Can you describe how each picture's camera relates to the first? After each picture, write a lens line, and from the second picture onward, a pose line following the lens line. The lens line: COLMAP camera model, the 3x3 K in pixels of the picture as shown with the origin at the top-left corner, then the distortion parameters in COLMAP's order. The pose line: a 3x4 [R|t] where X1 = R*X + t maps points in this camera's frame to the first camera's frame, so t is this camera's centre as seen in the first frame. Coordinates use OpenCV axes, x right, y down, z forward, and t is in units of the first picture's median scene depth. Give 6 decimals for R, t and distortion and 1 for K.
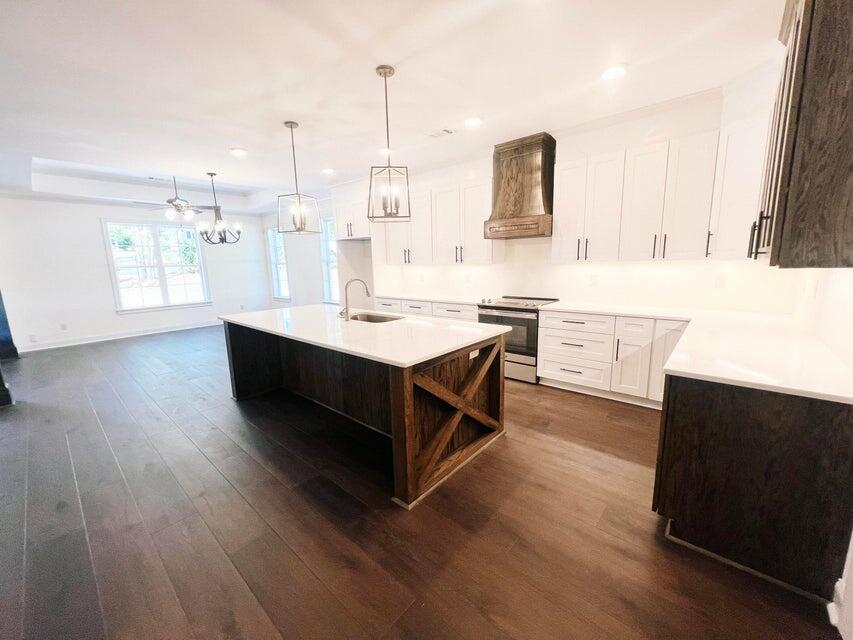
lens RADIAL K [[341.6, 0, 426.4], [0, 341.6, 321.1], [0, 0, 1]] dist [-0.005934, 0.001581]
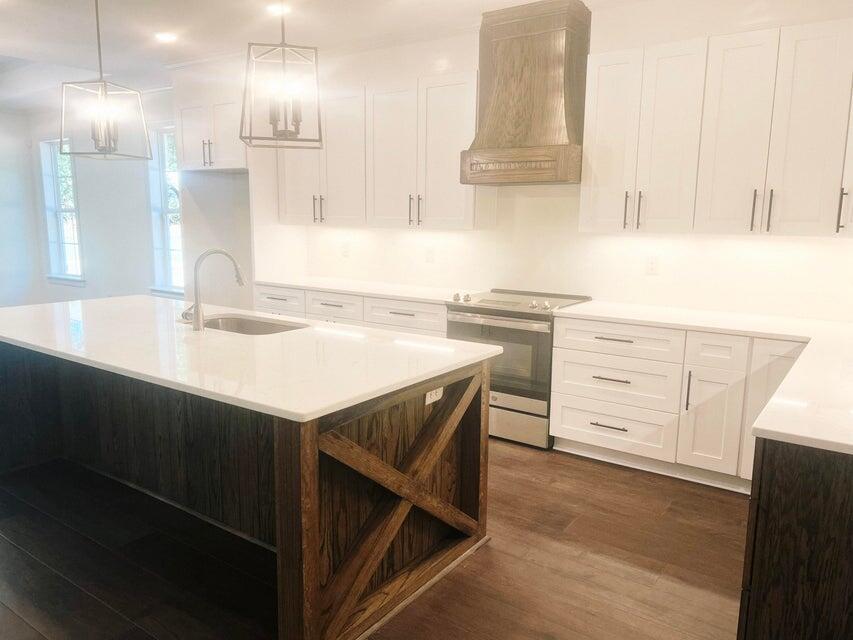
lens RADIAL K [[641.4, 0, 422.9], [0, 641.4, 322.9], [0, 0, 1]] dist [0.051711, -0.057546]
pose [[0.994490, 0.020115, 0.102887, 0.008672], [-0.019243, 0.999770, -0.009464, -0.007295], [-0.103053, 0.007432, 0.994648, -0.018086]]
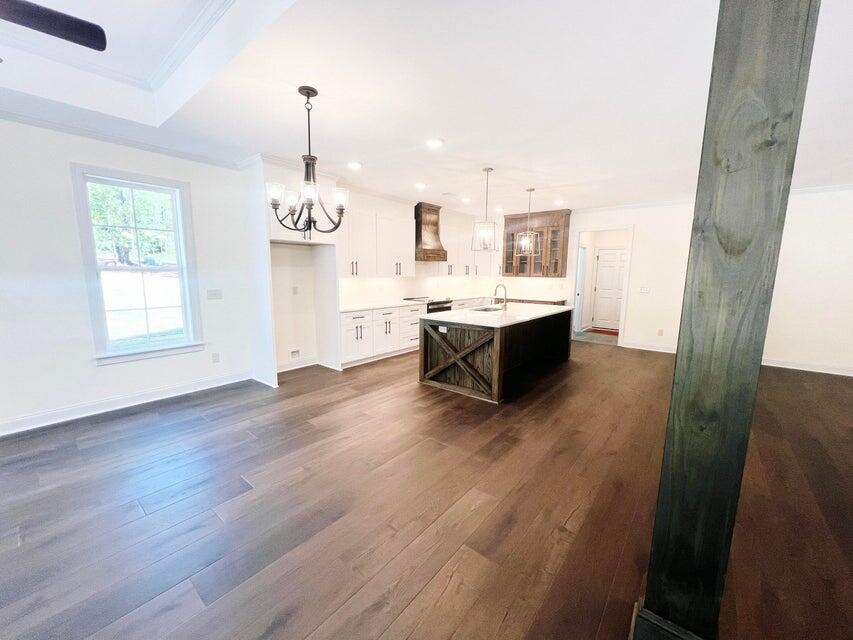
lens RADIAL K [[341.6, 0, 427.4], [0, 341.6, 321.9], [0, 0, 1]] dist [-0.005934, 0.001581]
pose [[-0.037981, -0.119512, 0.992106, -1.500558], [0.166505, 0.978186, 0.124209, -0.171084], [-0.985309, 0.169908, -0.017253, 1.145010]]
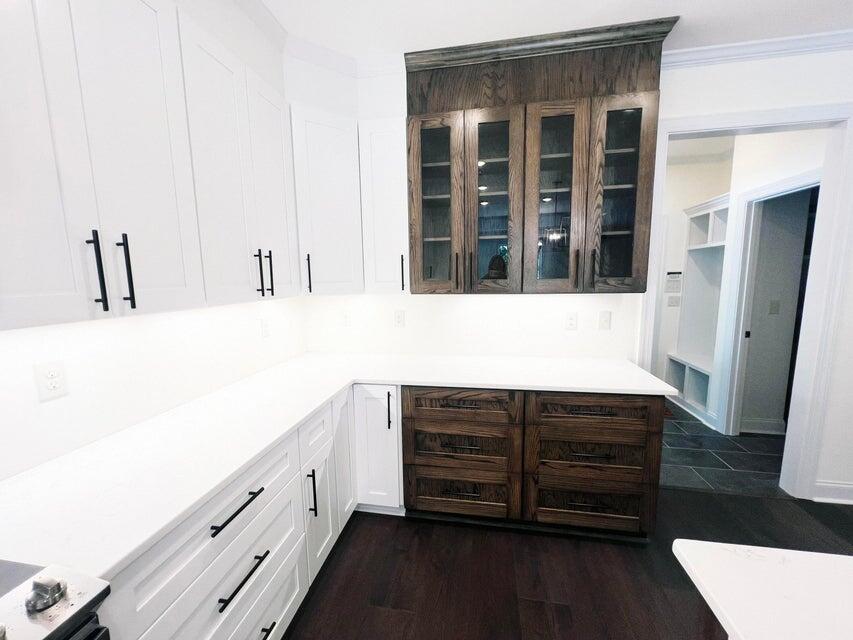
lens RADIAL K [[341.6, 0, 426.9], [0, 341.6, 322.8], [0, 0, 1]] dist [-0.005934, 0.001581]
pose [[-0.513694, -0.079921, 0.854243, 0.087692], [0.179439, 0.963626, 0.198059, -0.169122], [-0.838999, 0.255026, -0.480668, 0.873046]]
